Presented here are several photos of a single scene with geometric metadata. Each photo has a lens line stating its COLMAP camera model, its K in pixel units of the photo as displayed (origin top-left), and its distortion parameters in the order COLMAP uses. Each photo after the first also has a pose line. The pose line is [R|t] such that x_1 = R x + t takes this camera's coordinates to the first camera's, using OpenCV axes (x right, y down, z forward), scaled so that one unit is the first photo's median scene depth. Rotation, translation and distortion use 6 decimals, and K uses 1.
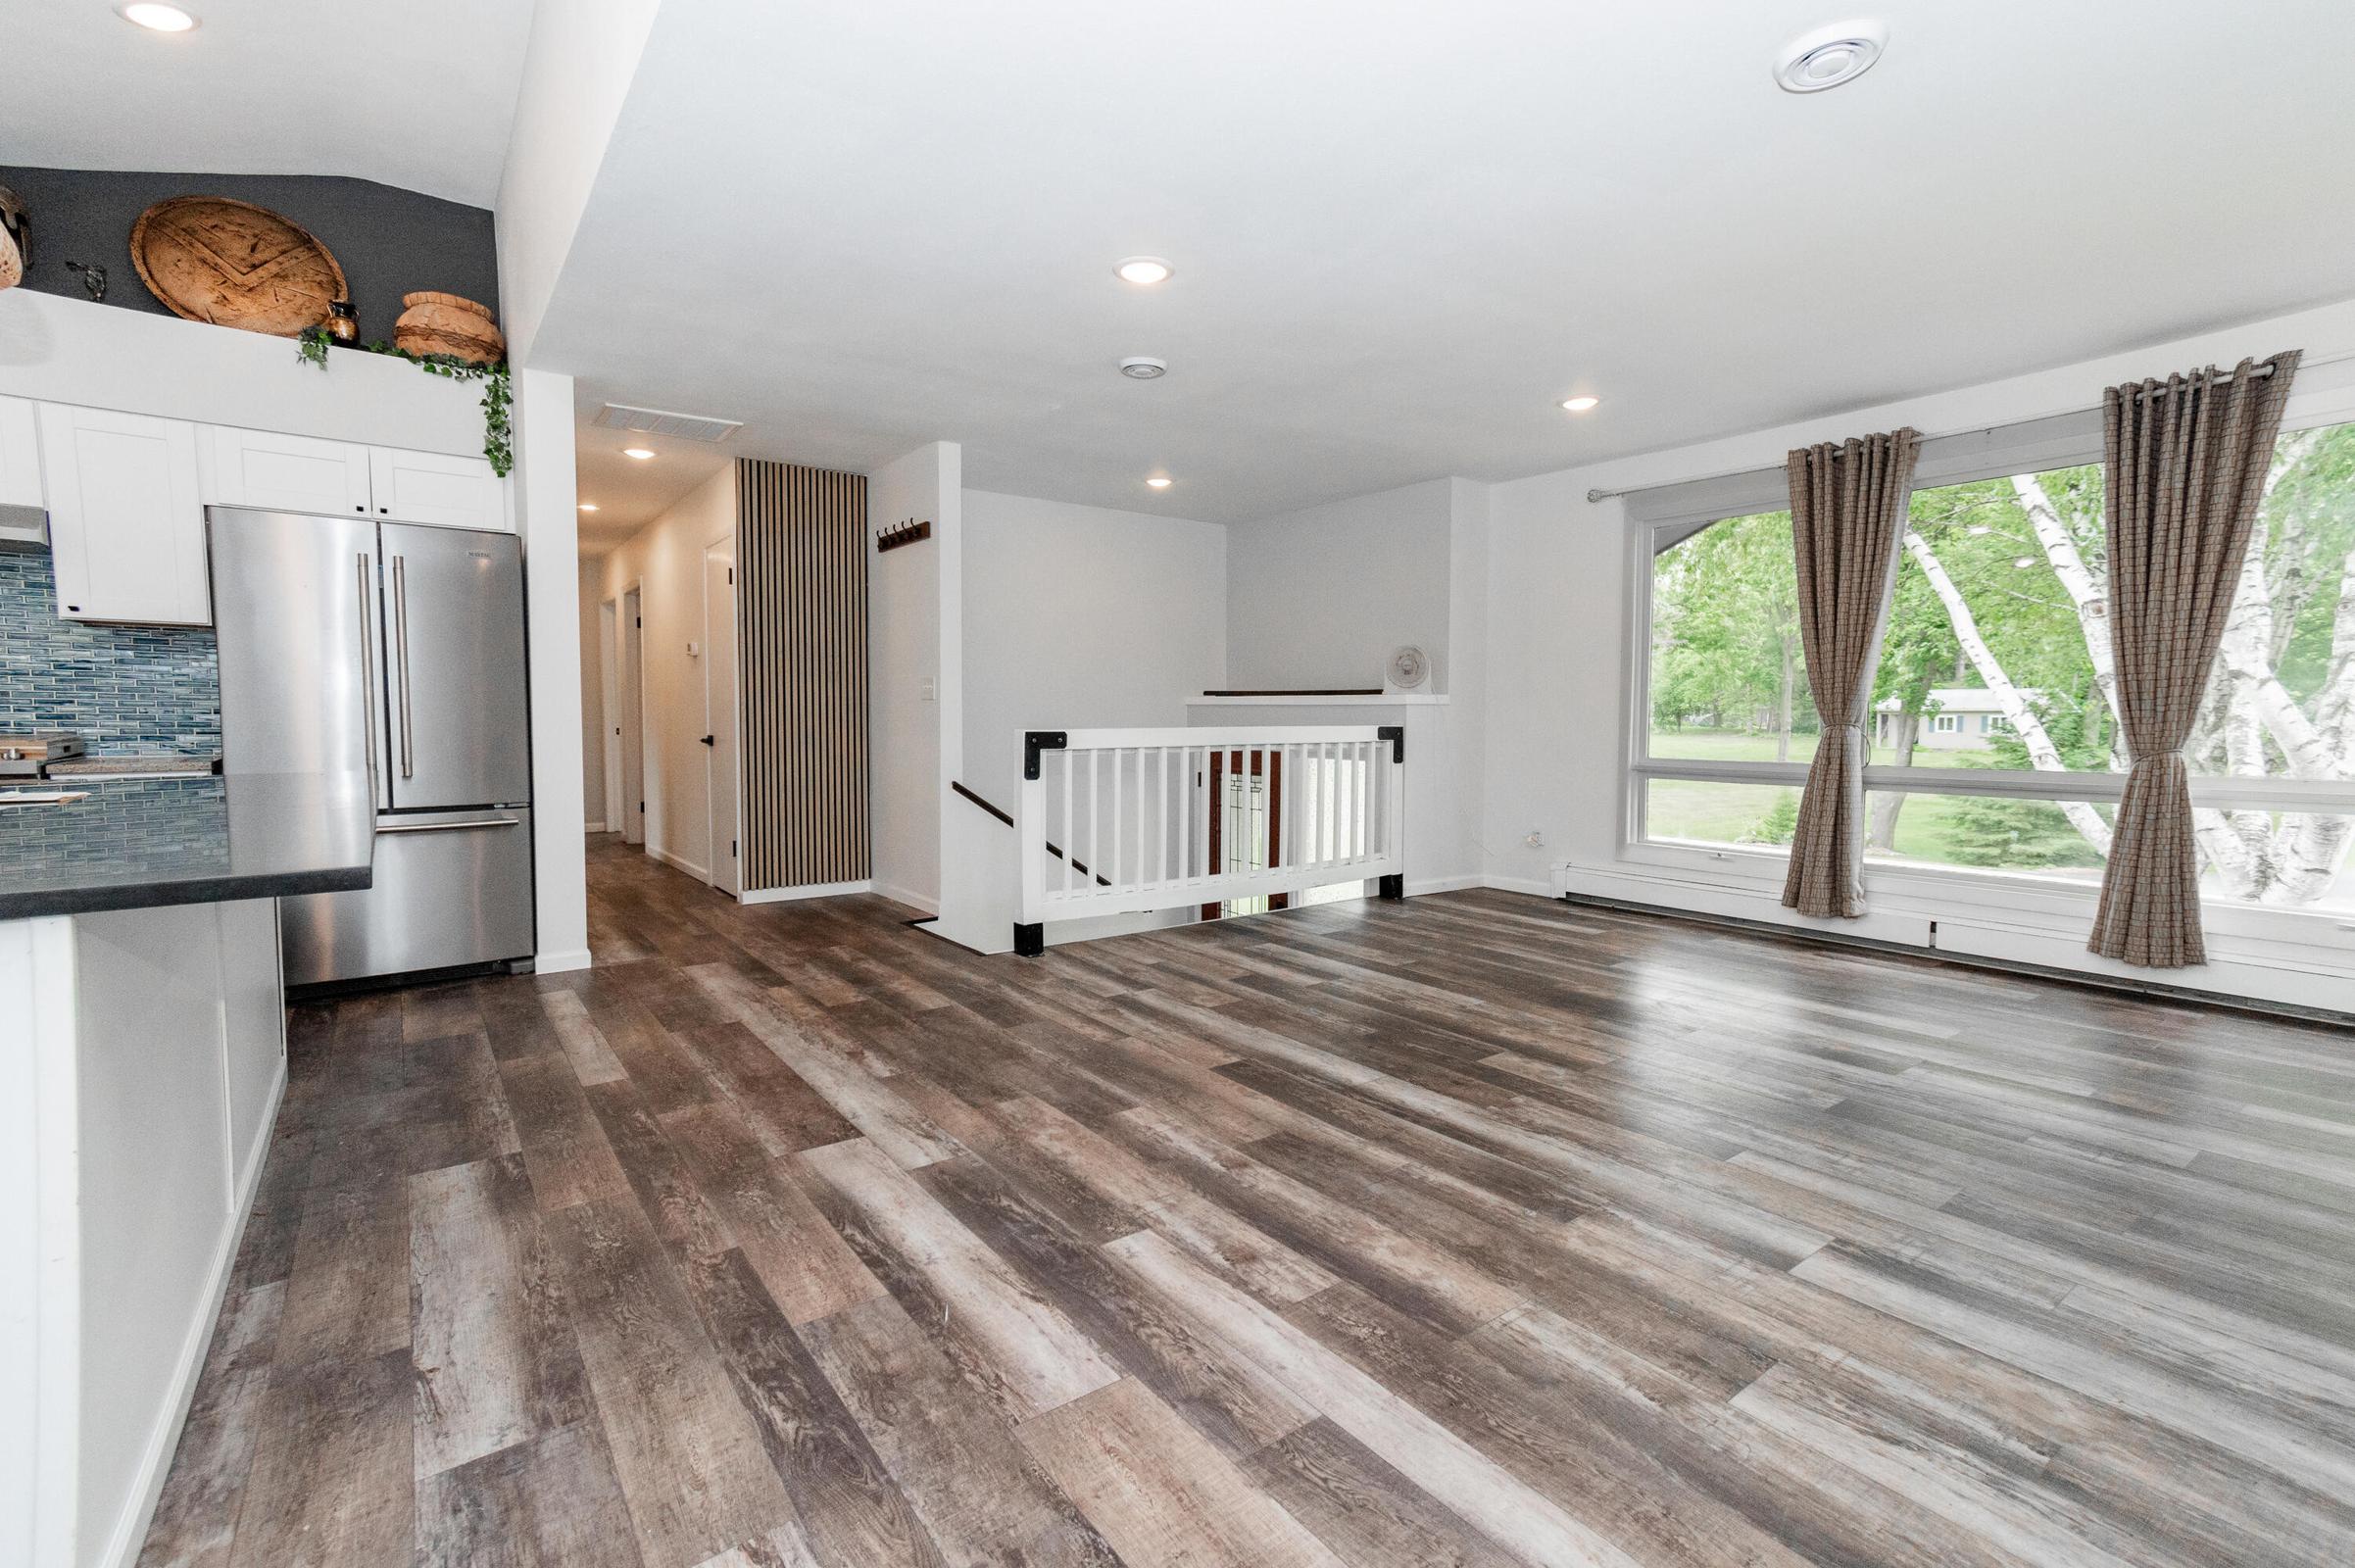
lens RADIAL K [[1041.4, 0, 1186.1], [0, 1041.4, 783.2], [0, 0, 1]] dist [-0.014489, 0.024694]
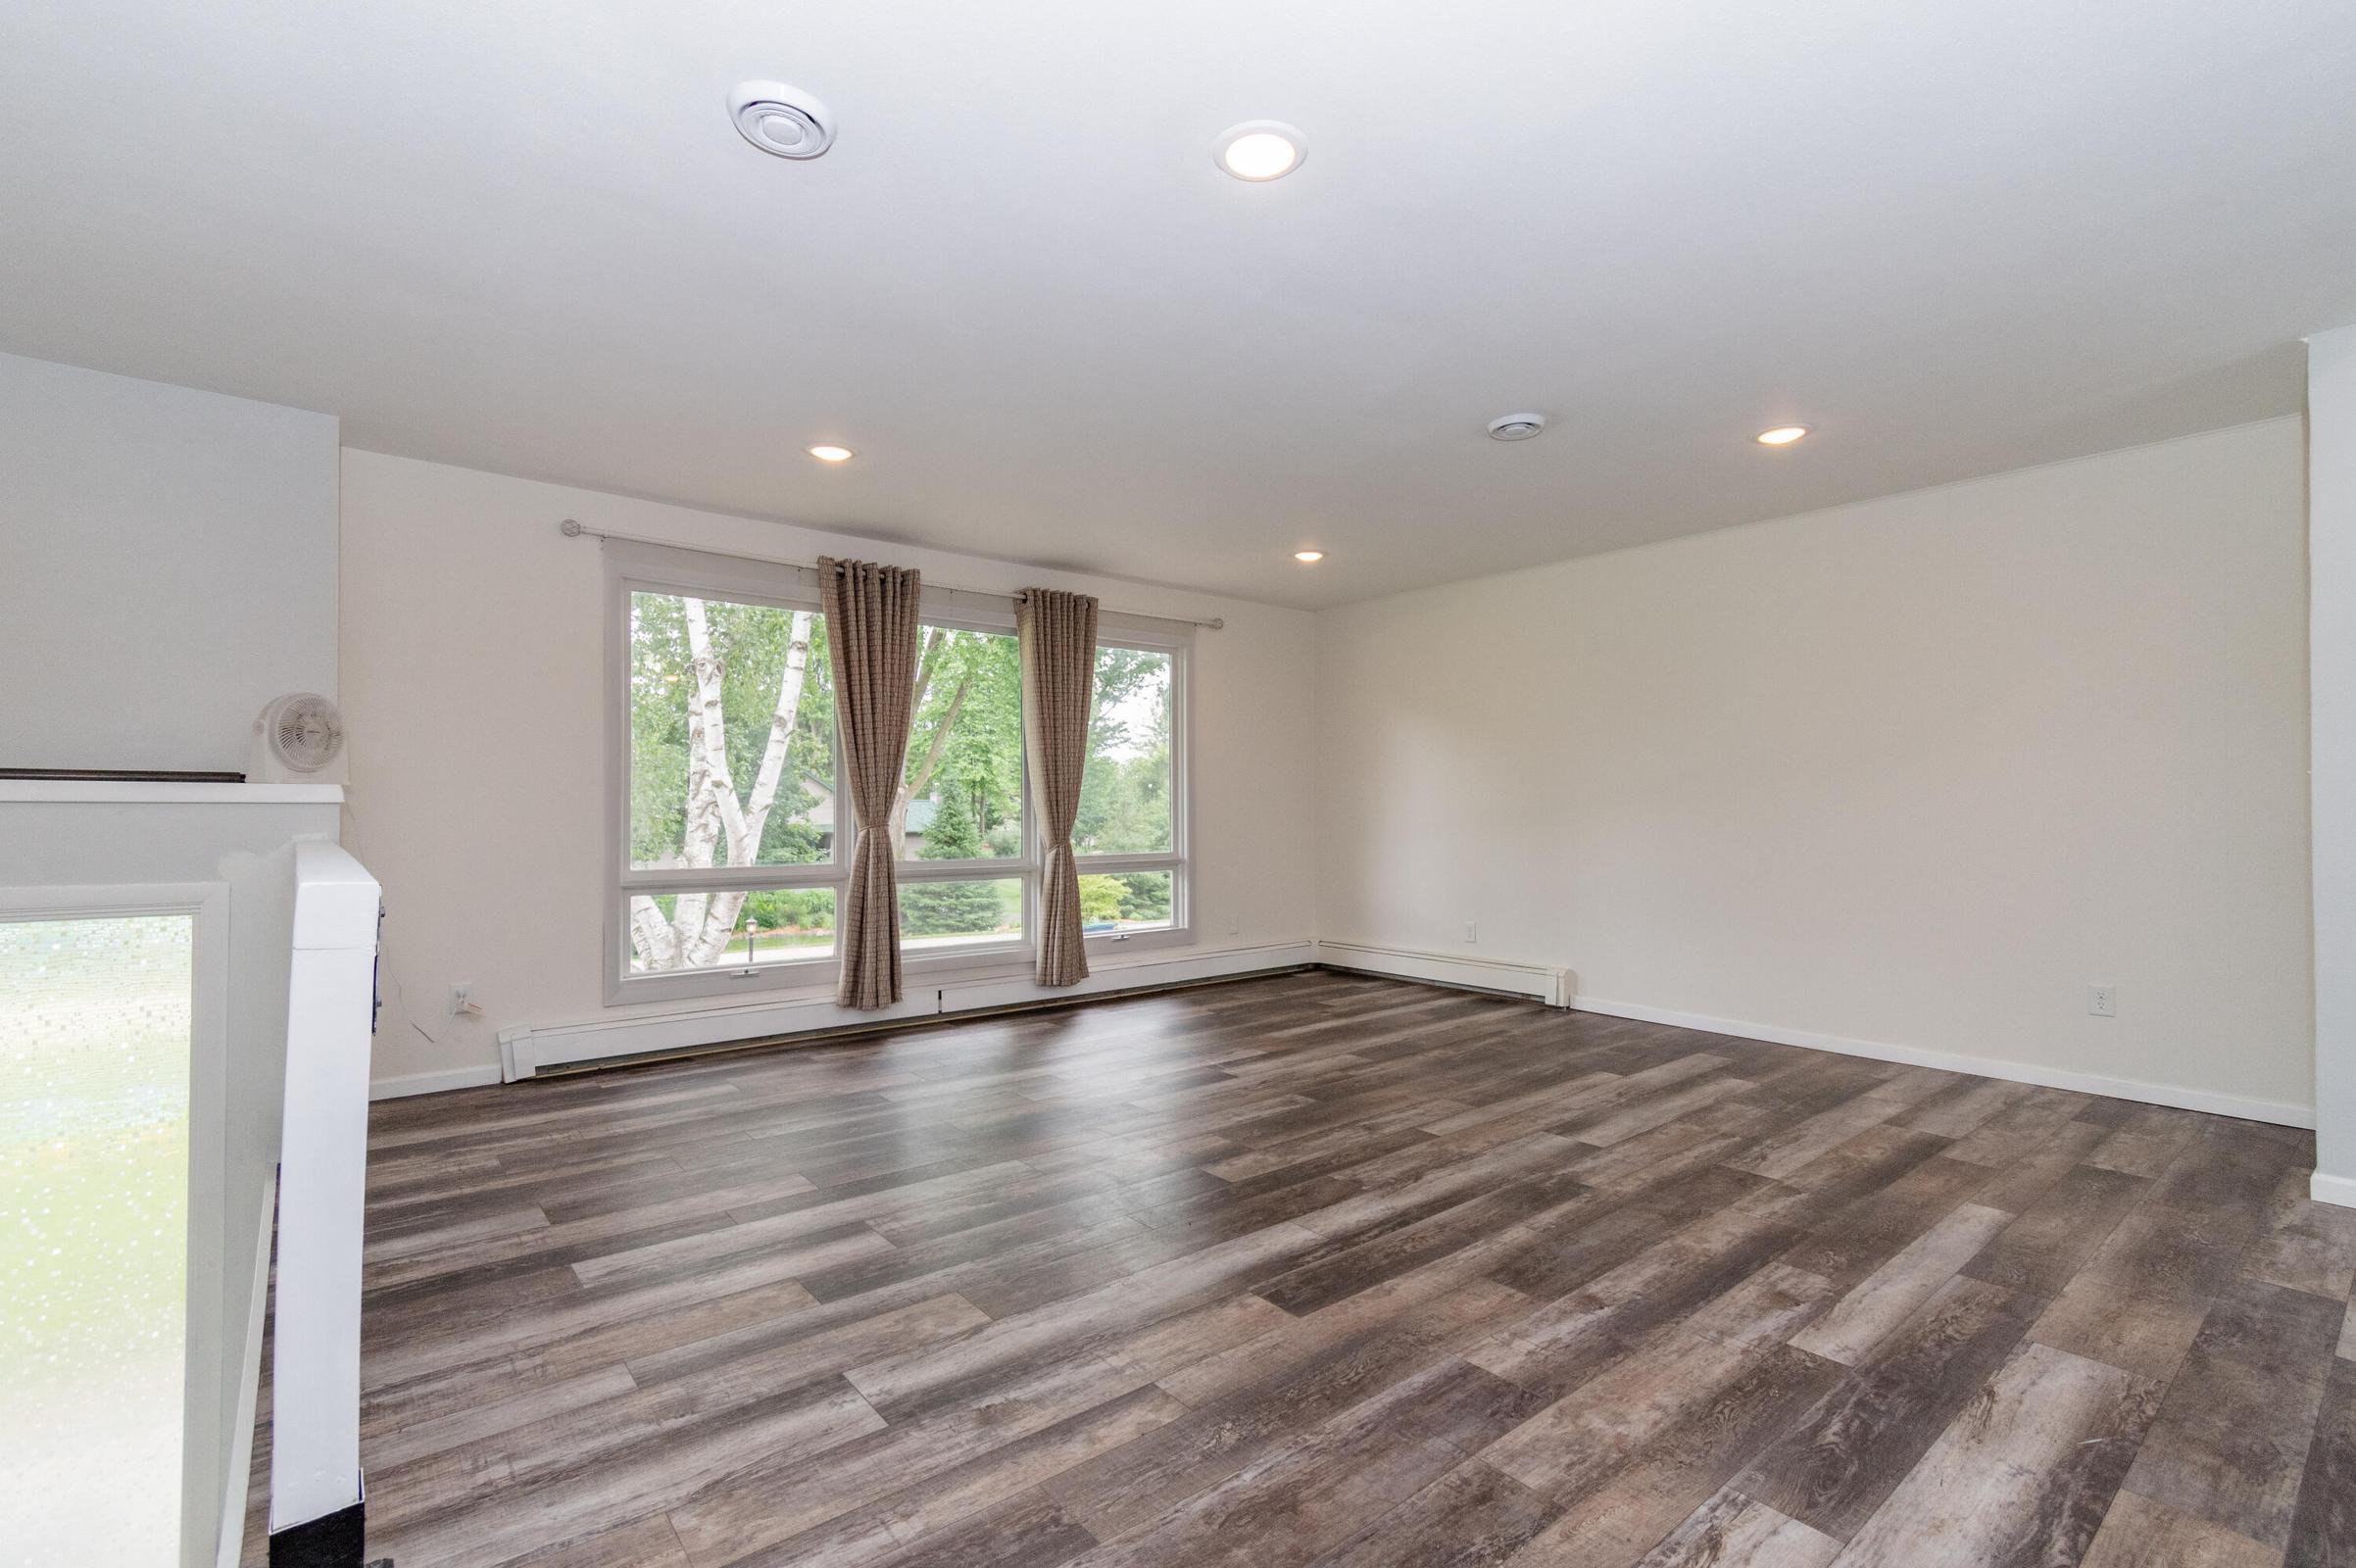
lens RADIAL K [[1061.1, 0, 1170.6], [0, 1061.1, 809.1], [0, 0, 1]] dist [-0.000213, 0.007101]
pose [[-0.036654, -0.000070, 0.999328, -0.706267], [0.068921, 0.997619, 0.002597, -0.081664], [-0.996949, 0.068969, -0.036562, 1.095185]]
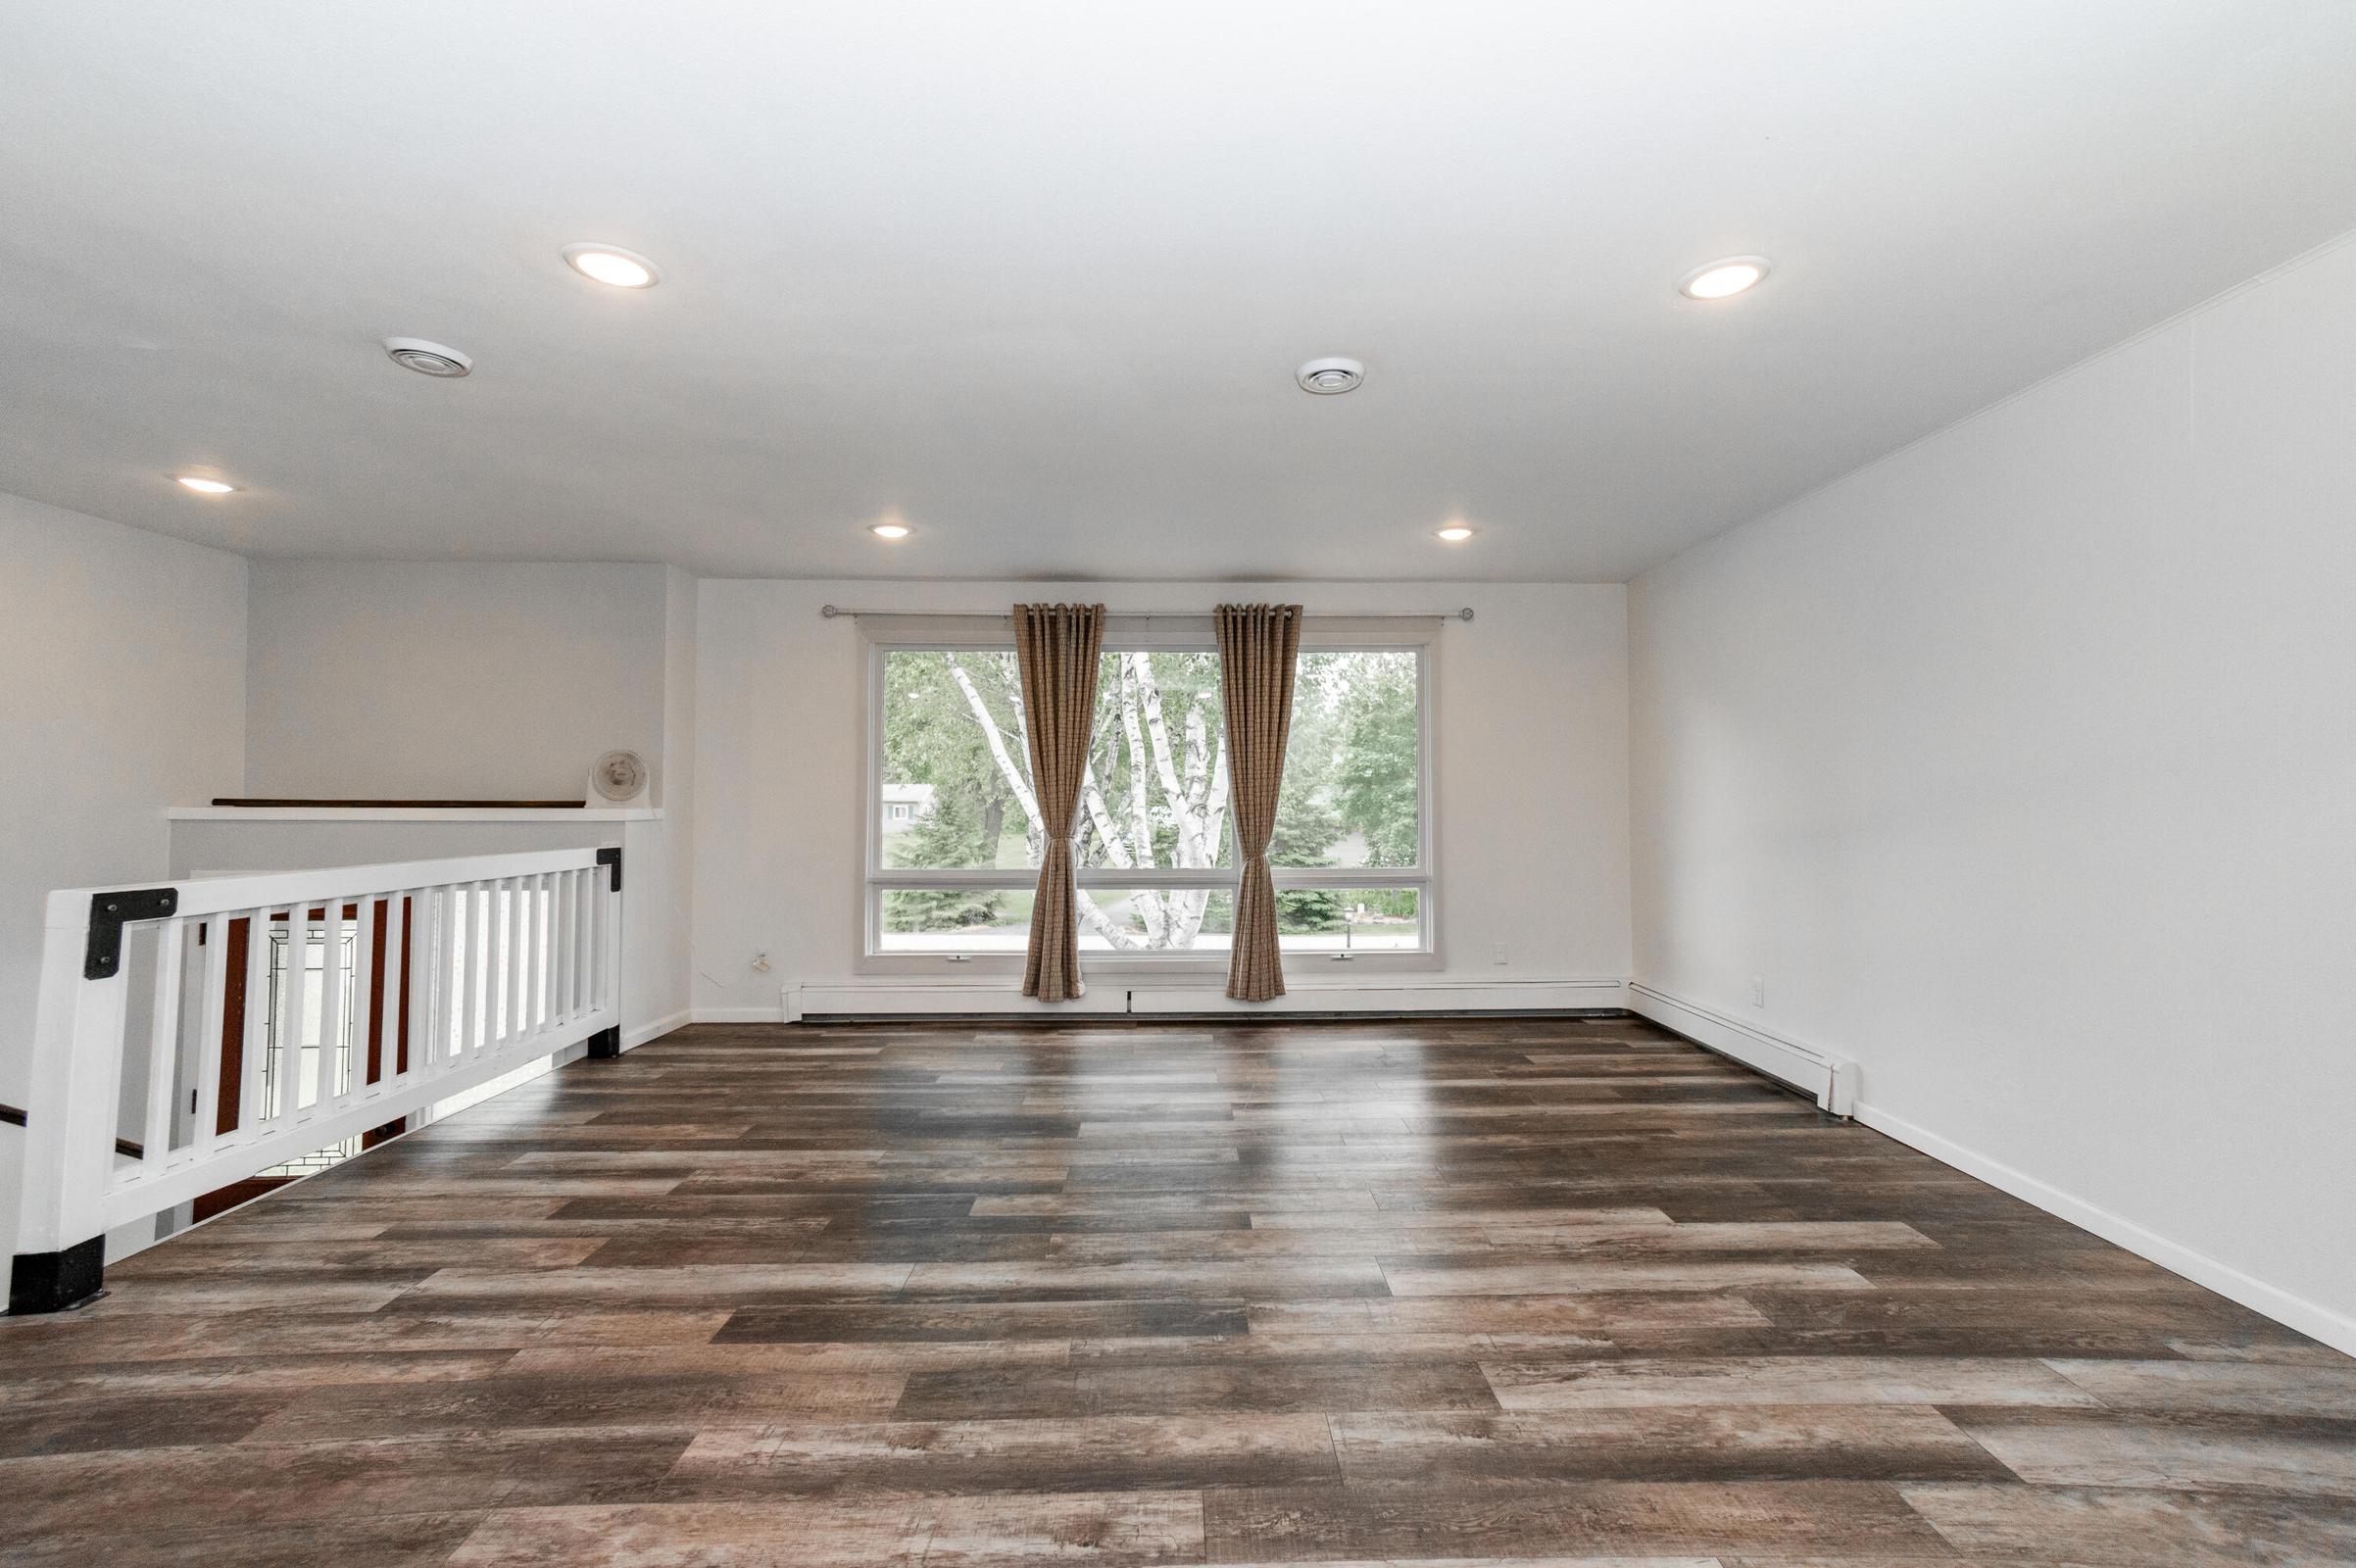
lens RADIAL K [[1041.8, 0, 1186.6], [0, 1041.8, 783.2], [0, 0, 1]] dist [-0.014489, 0.024694]
pose [[0.585704, 0.013038, 0.810420, -0.386373], [0.056636, 0.996768, -0.056968, -0.061389], [-0.808544, 0.079265, 0.583073, 0.262904]]
